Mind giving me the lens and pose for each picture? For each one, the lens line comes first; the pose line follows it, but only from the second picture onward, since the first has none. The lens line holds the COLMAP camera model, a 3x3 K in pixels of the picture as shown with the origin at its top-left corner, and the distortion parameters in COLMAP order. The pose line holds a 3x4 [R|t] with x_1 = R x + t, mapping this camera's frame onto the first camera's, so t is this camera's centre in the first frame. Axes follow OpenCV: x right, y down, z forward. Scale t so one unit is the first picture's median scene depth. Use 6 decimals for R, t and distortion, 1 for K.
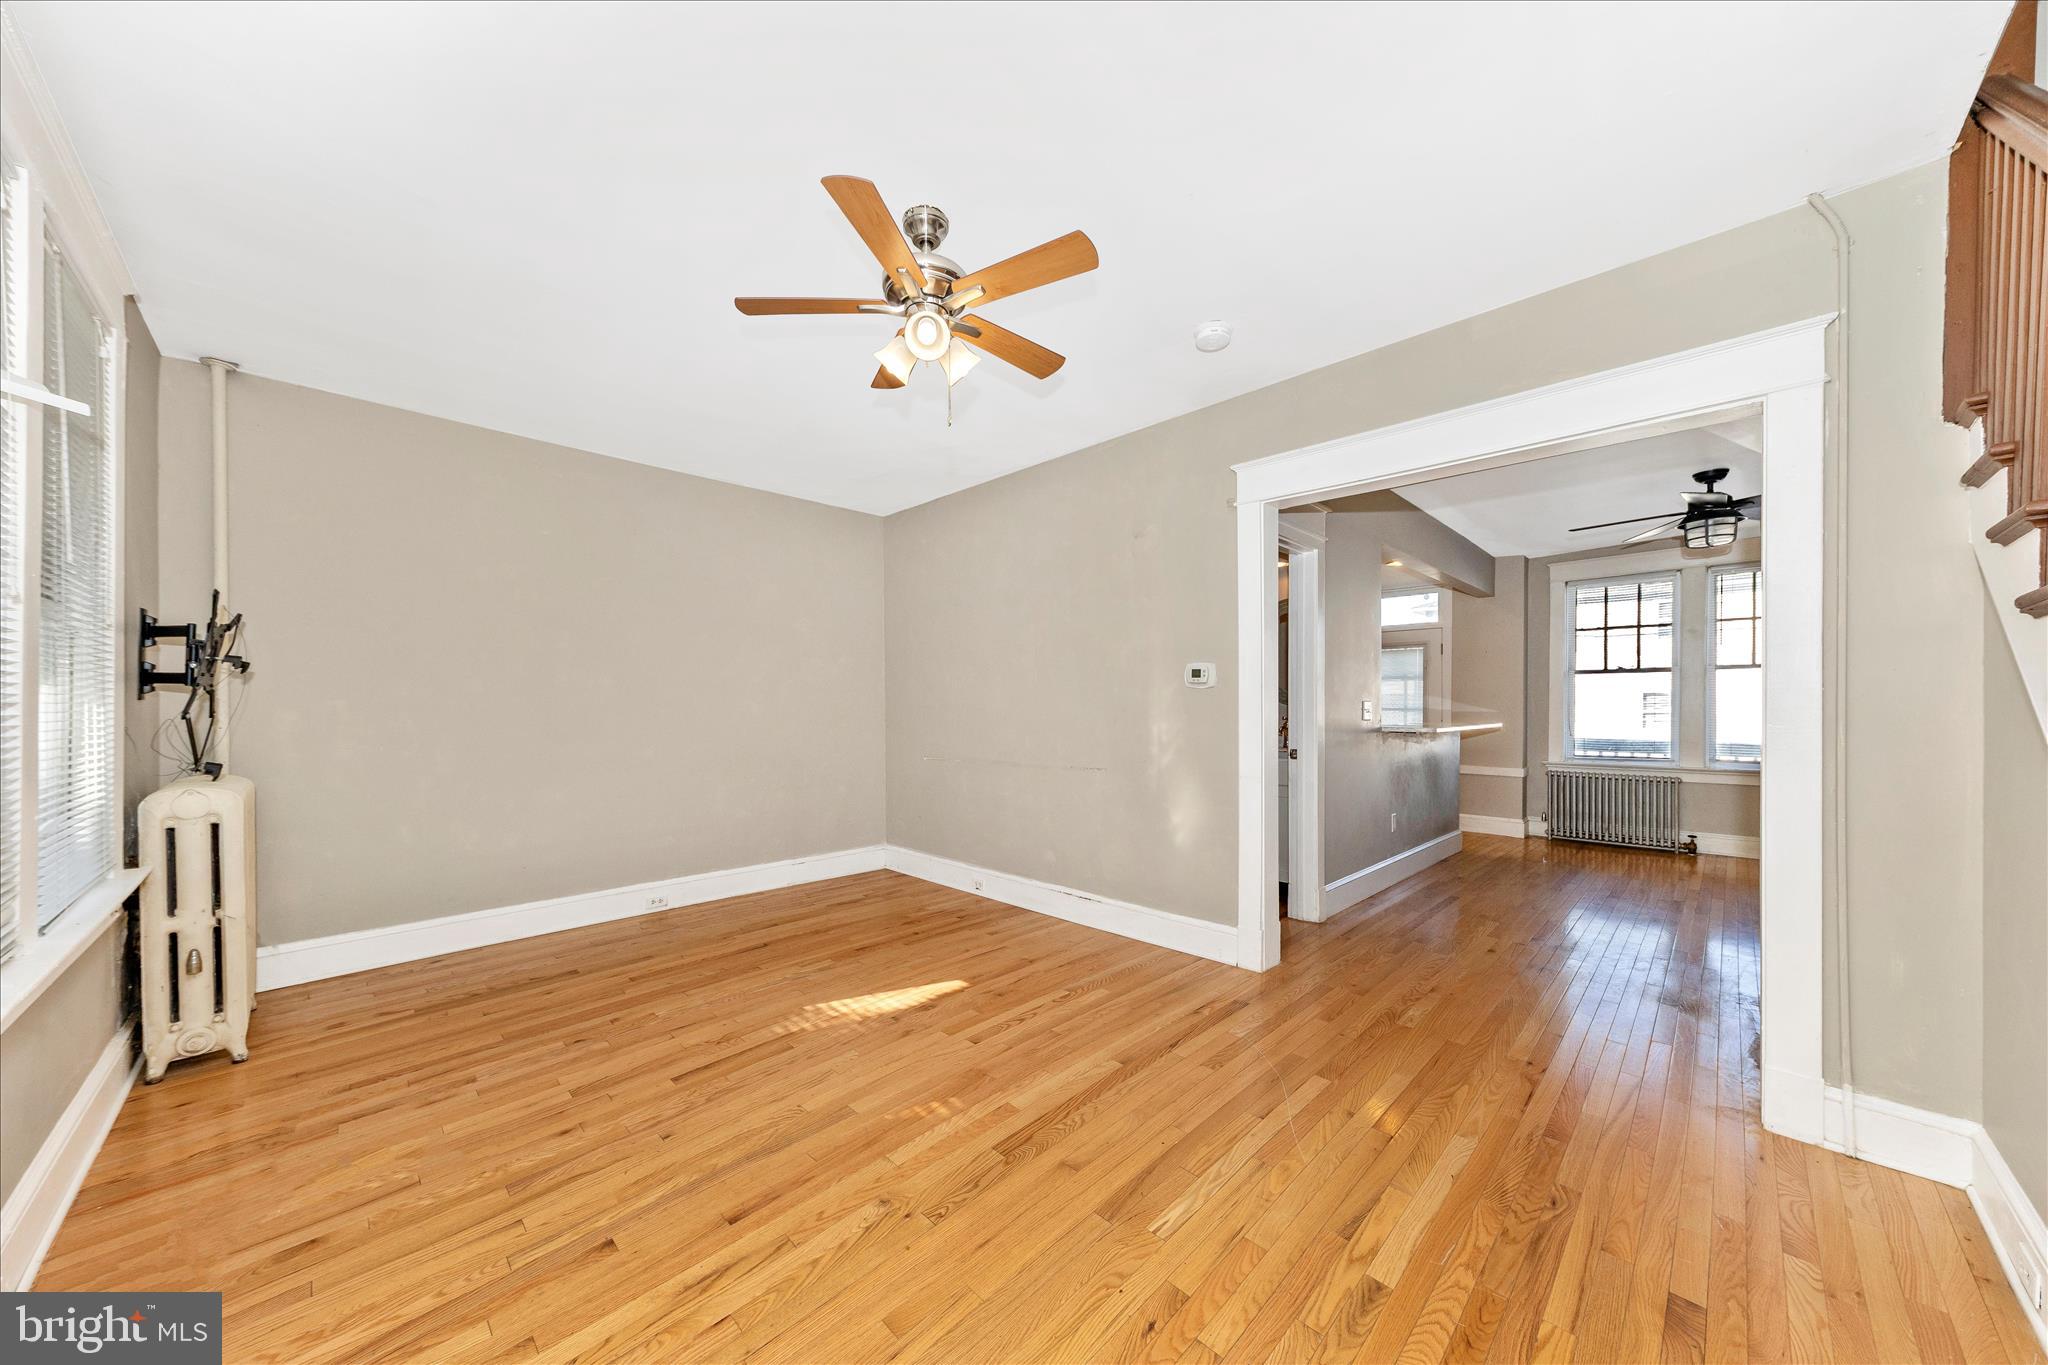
lens RADIAL K [[706.2, 0, 1022.6], [0, 706.2, 704.2], [0, 0, 1]] dist [0.003199, -0.001886]
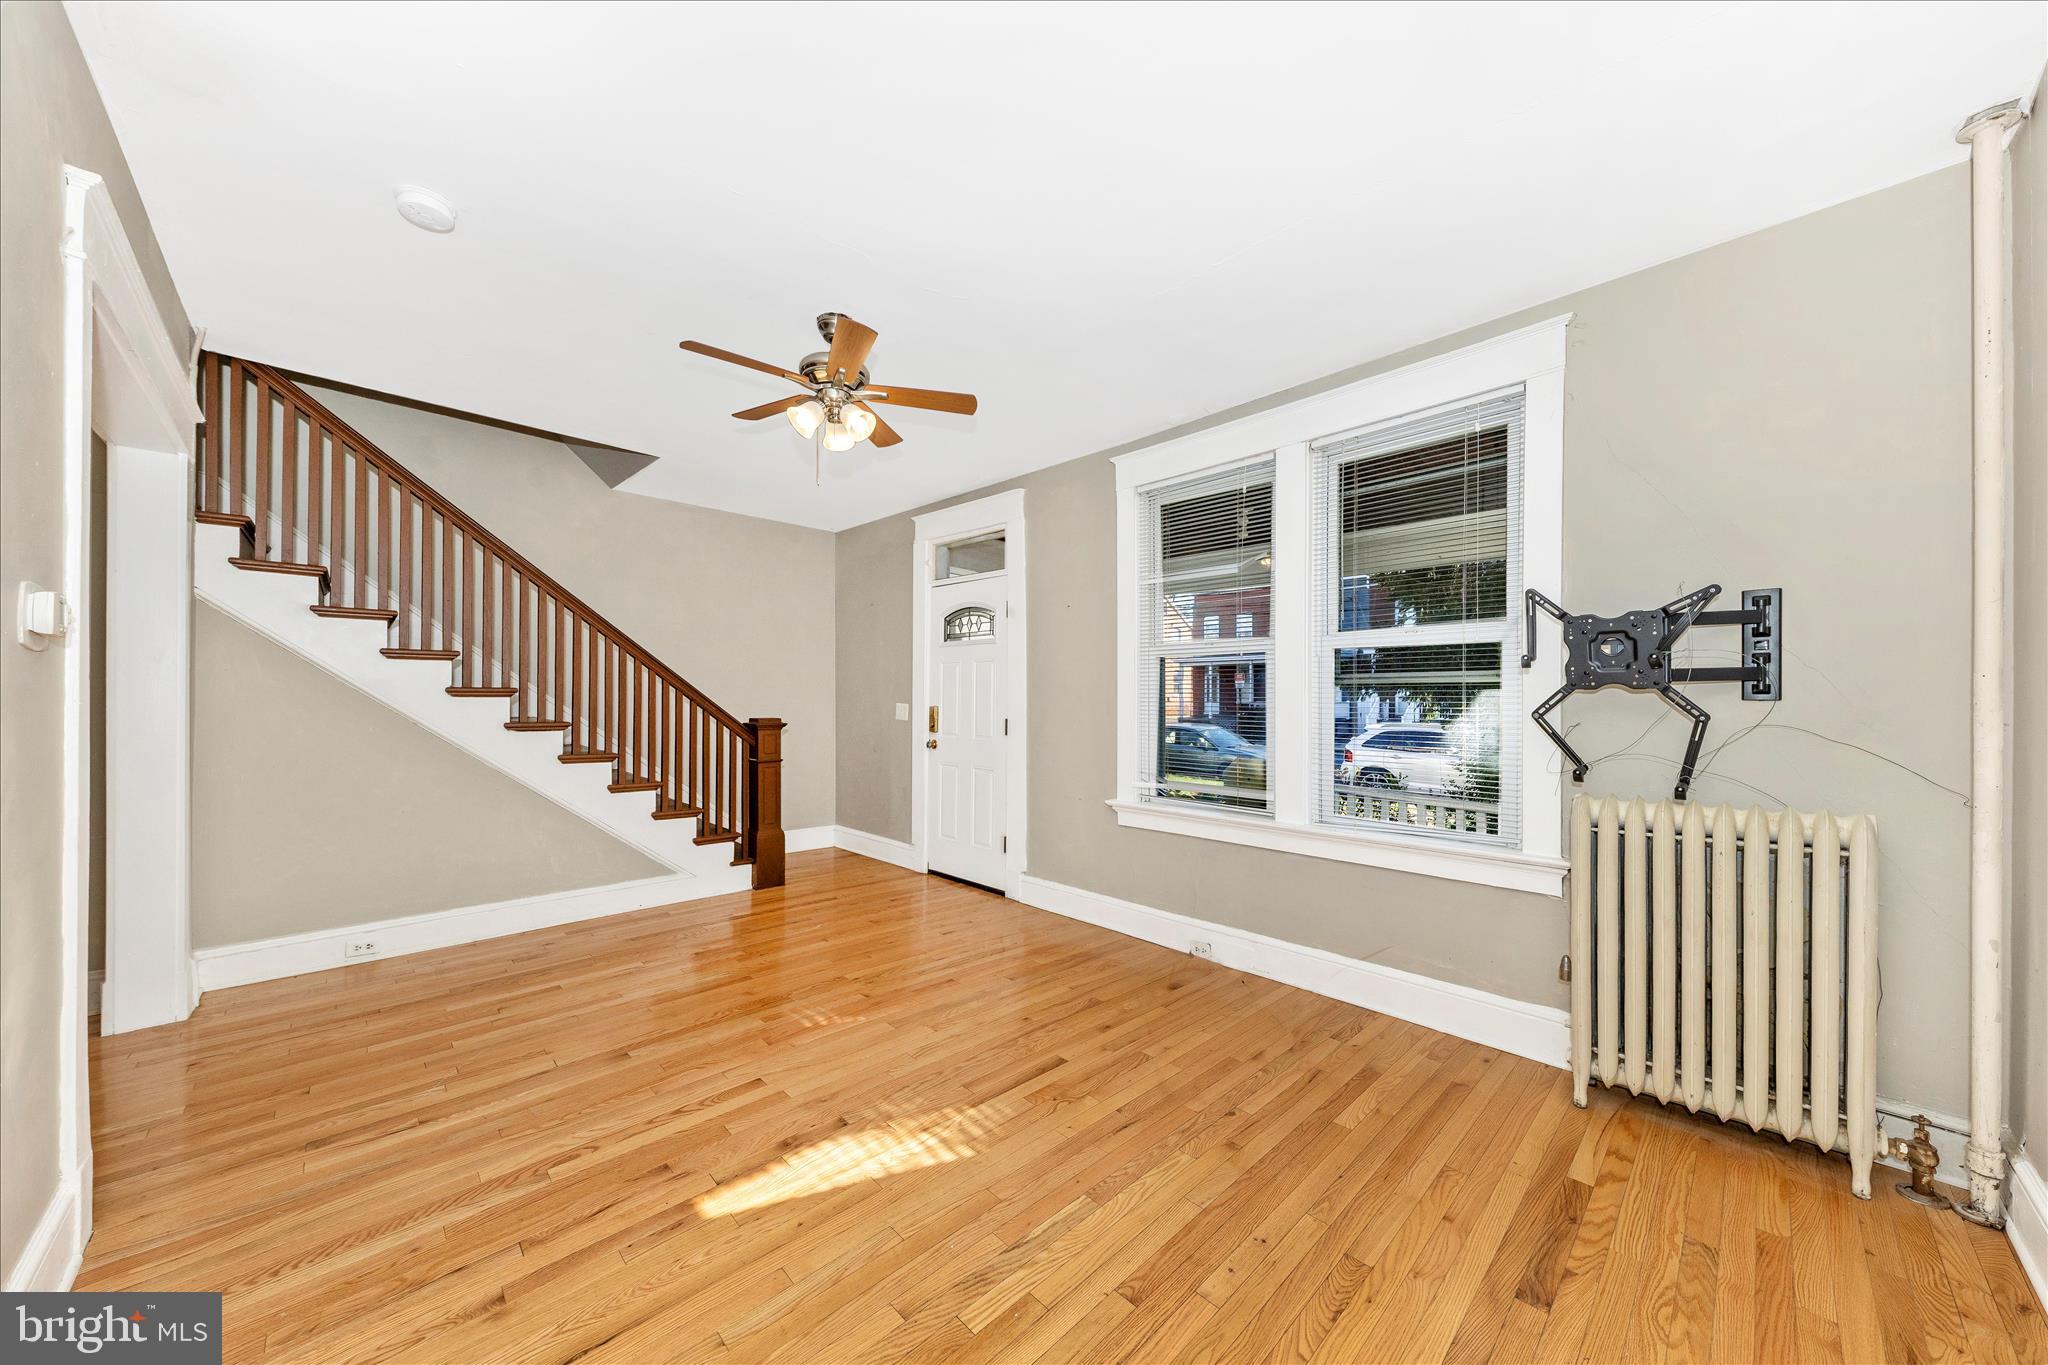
lens RADIAL K [[706.2, 0, 1042.8], [0, 706.2, 694.3], [0, 0, 1]] dist [0.003199, -0.001886]
pose [[-0.999854, -0.008617, -0.014765, -0.306861], [-0.008560, 0.999956, -0.003932, -0.005041], [0.014798, -0.003805, -0.999883, 1.424328]]
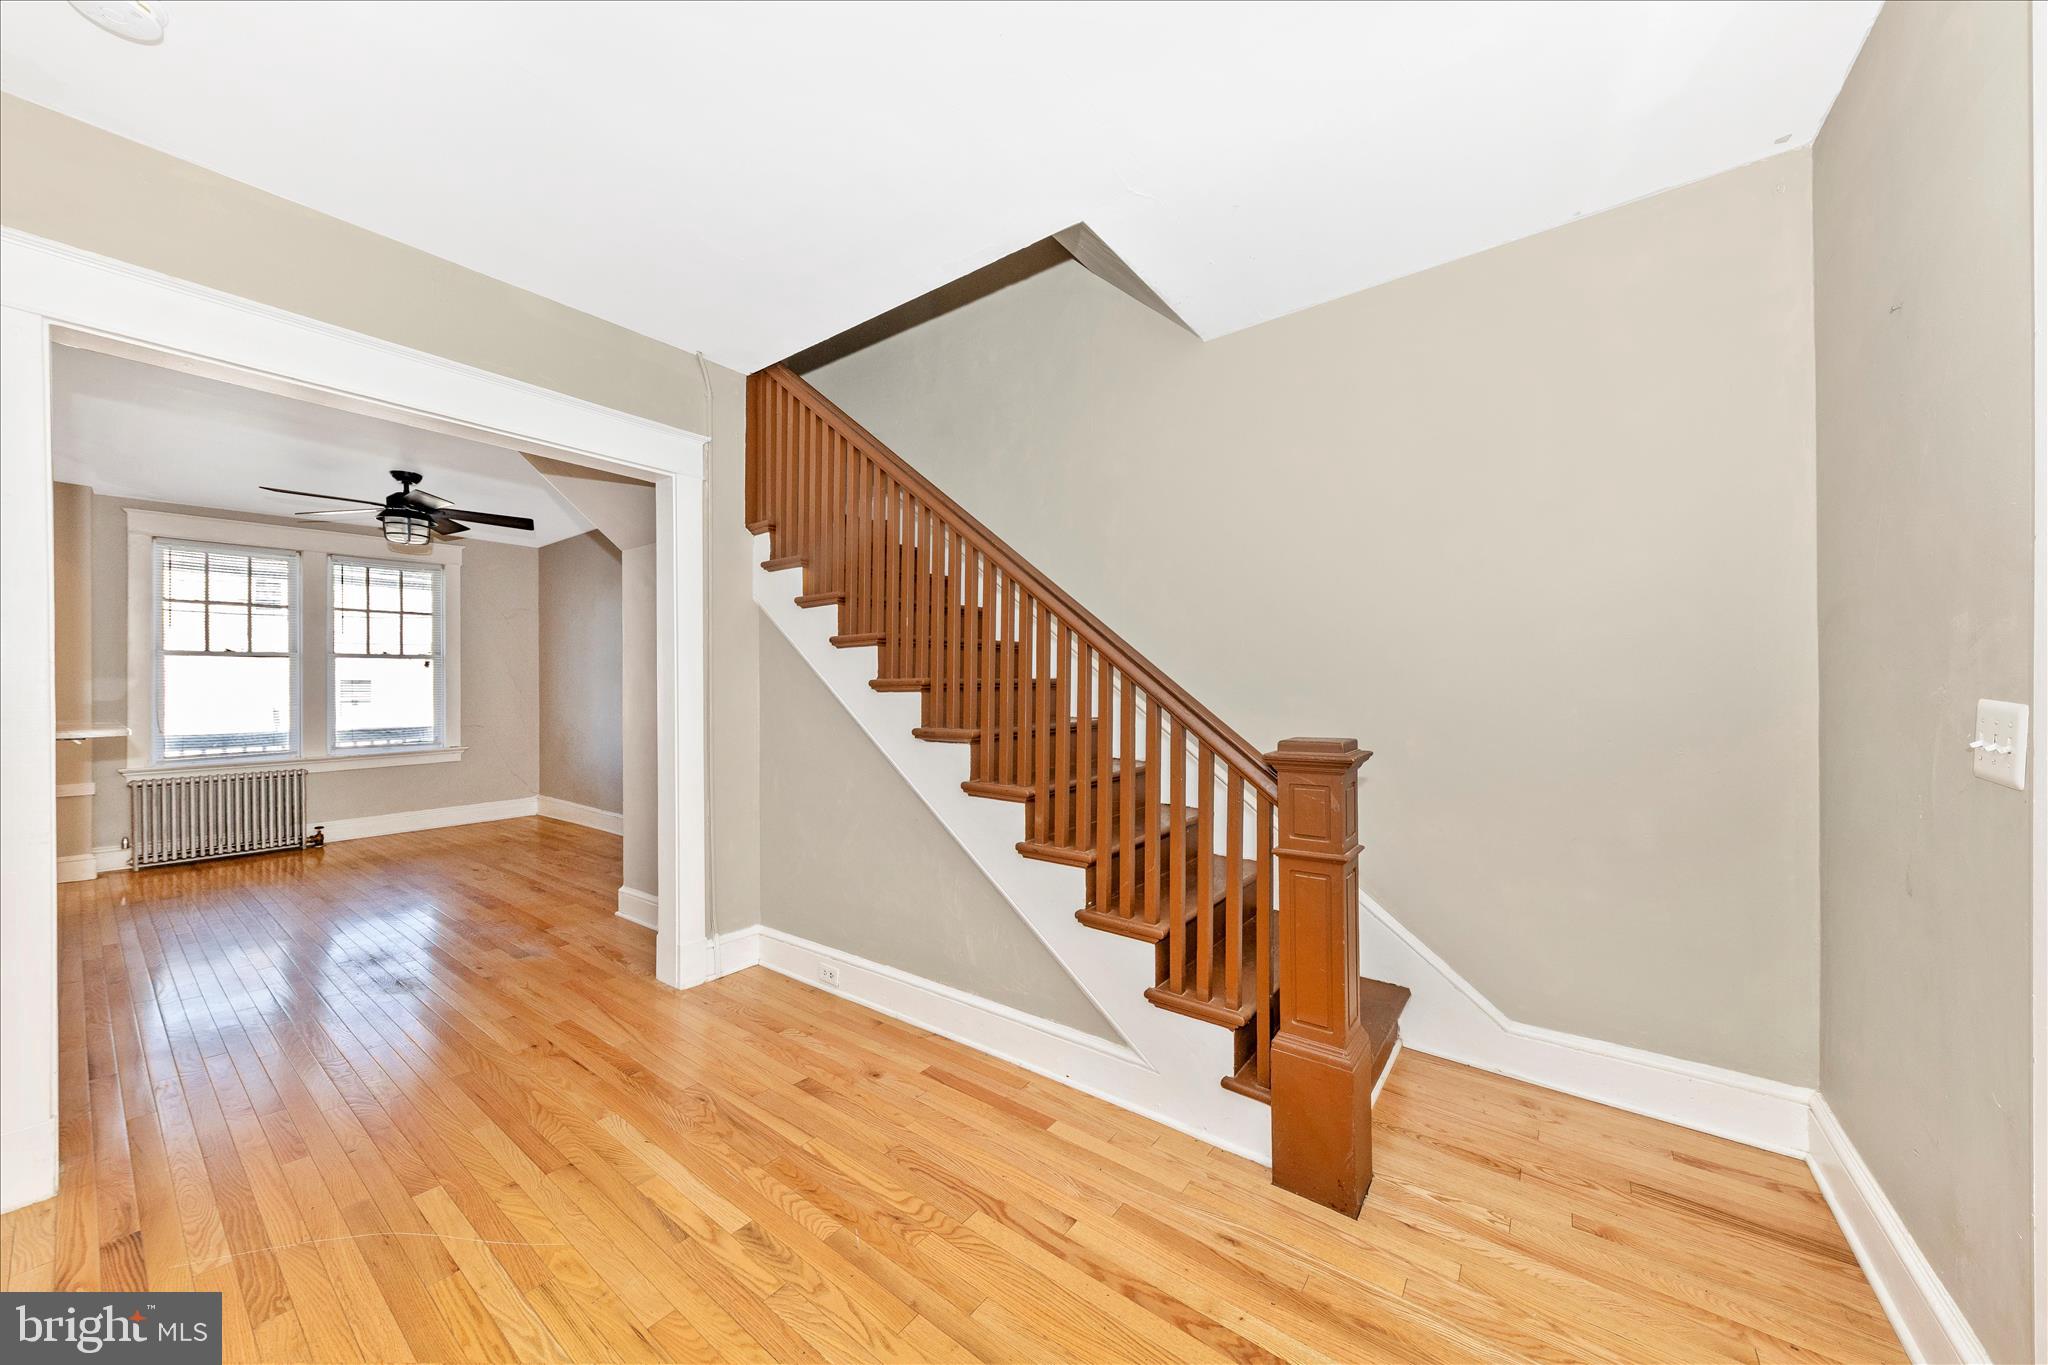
lens RADIAL K [[706.2, 0, 1016.6], [0, 706.2, 685.6], [0, 0, 1]] dist [0.003199, -0.001886]
pose [[-0.145821, 0.003473, 0.989305, -0.280272], [0.004938, 0.999984, -0.002783, -0.002664], [-0.989299, 0.004480, -0.145836, 0.329393]]
